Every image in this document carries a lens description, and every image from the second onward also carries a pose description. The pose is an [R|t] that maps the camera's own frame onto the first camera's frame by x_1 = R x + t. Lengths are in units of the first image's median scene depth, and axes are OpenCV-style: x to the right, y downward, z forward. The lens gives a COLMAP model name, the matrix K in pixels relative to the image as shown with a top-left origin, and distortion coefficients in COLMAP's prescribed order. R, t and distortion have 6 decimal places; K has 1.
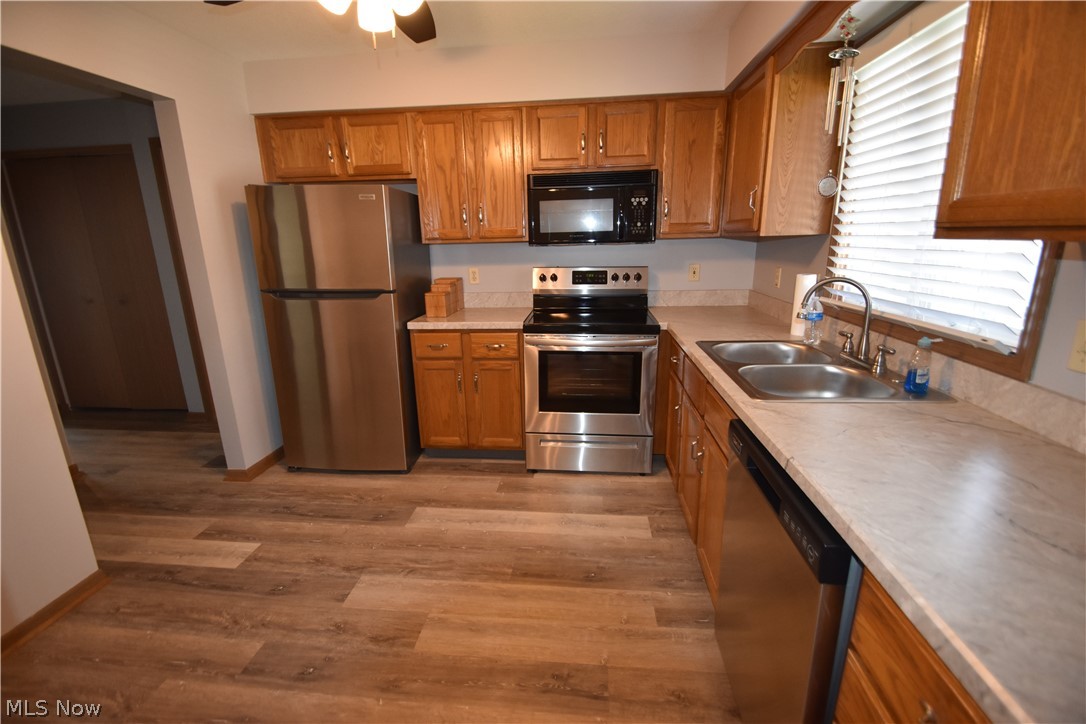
lens RADIAL K [[473.1, 0, 537.6], [0, 473.1, 360.2], [0, 0, 1]] dist [-0.004785, -0.002312]
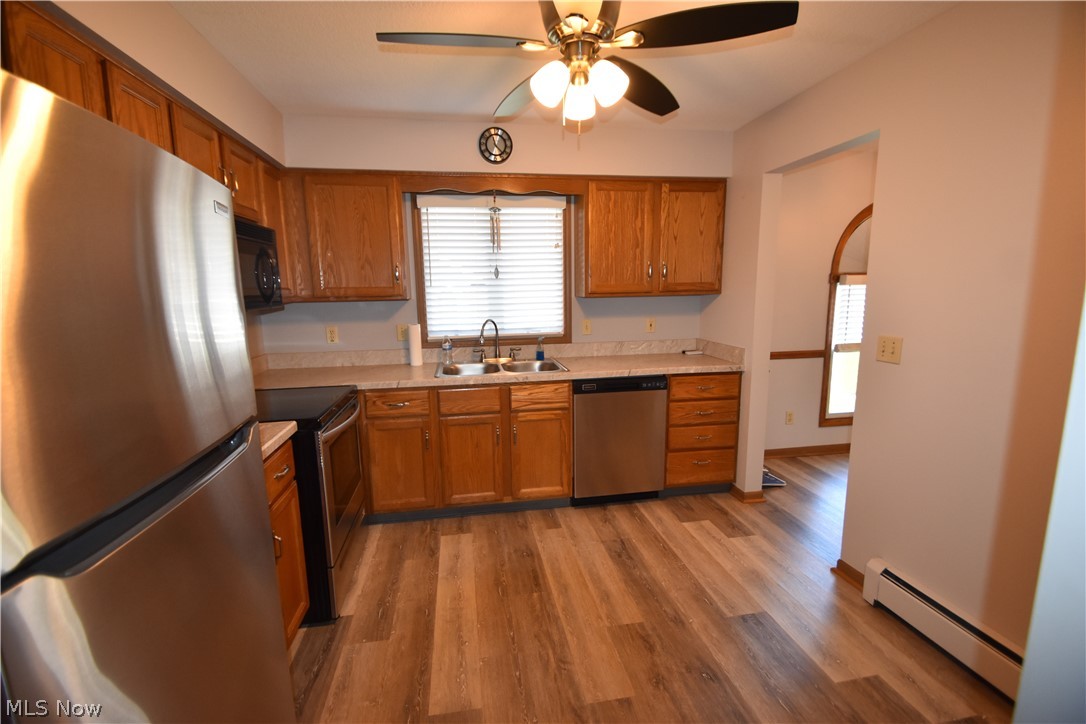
lens RADIAL K [[473.1, 0, 535.5], [0, 473.1, 362.0], [0, 0, 1]] dist [-0.004785, -0.002312]
pose [[-0.249989, -0.126581, 0.959939, -1.110656], [0.266947, 0.943983, 0.193996, -0.293846], [-0.930723, 0.304750, -0.202195, 1.124509]]
